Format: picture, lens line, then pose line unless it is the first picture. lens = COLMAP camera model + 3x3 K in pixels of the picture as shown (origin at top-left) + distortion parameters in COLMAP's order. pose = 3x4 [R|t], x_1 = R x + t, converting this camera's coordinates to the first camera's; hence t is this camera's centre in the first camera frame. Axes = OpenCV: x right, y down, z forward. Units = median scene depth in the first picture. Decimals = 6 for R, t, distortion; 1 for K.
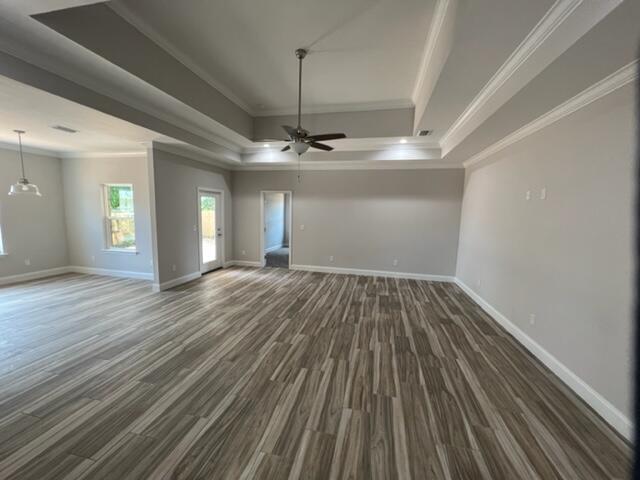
lens RADIAL K [[257.6, 0, 320.9], [0, 257.6, 241.1], [0, 0, 1]] dist [-0.000148, 0.000183]
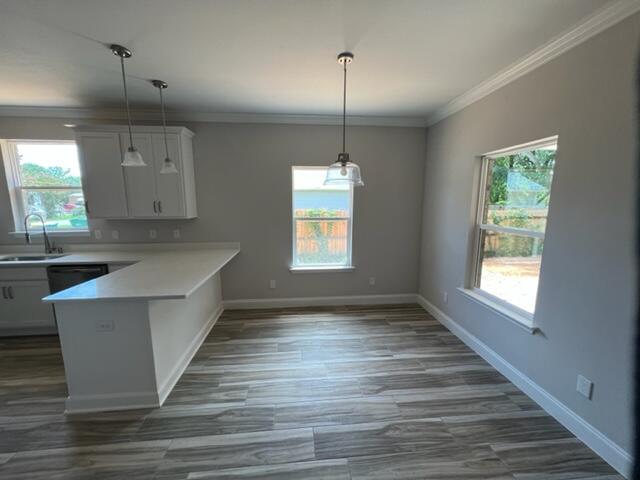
lens RADIAL K [[257.6, 0, 320.9], [0, 257.6, 241.1], [0, 0, 1]] dist [-0.000148, 0.000183]
pose [[0.311022, 0.123134, -0.942392, -0.596658], [-0.099579, 0.990336, 0.096534, -0.104414], [0.945171, 0.063819, 0.320278, 0.731180]]
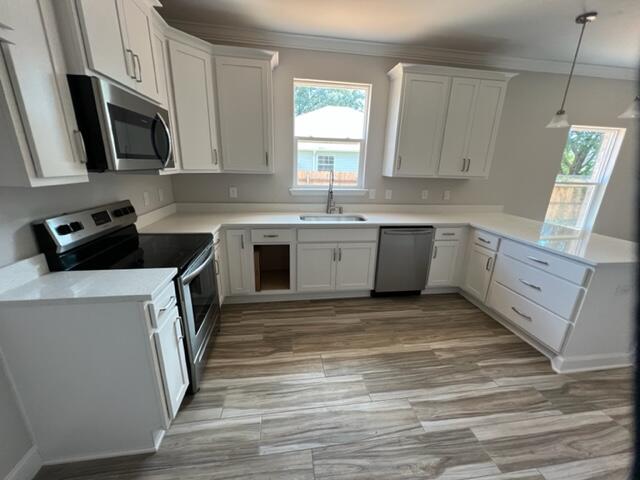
lens RADIAL K [[257.6, 0, 320.9], [0, 257.6, 241.1], [0, 0, 1]] dist [-0.000148, 0.000183]
pose [[0.363345, 0.253191, -0.896591, -0.911362], [-0.125360, 0.966899, 0.222243, 0.002551], [0.923182, 0.031646, 0.383058, -0.057520]]
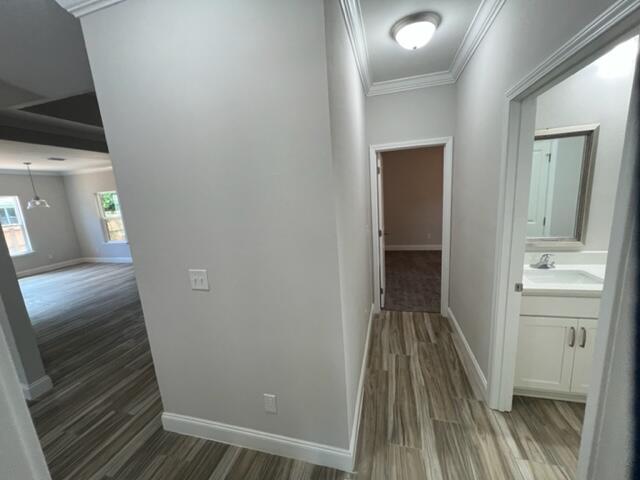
lens RADIAL K [[255.9, 0, 322.1], [0, 255.9, 244.4], [0, 0, 1]] dist [-0.000403, 0.000066]
pose [[0.995126, -0.080925, -0.056342, 0.434468], [0.085092, 0.993473, 0.075966, 0.043928], [0.049827, -0.080390, 0.995517, -0.315929]]
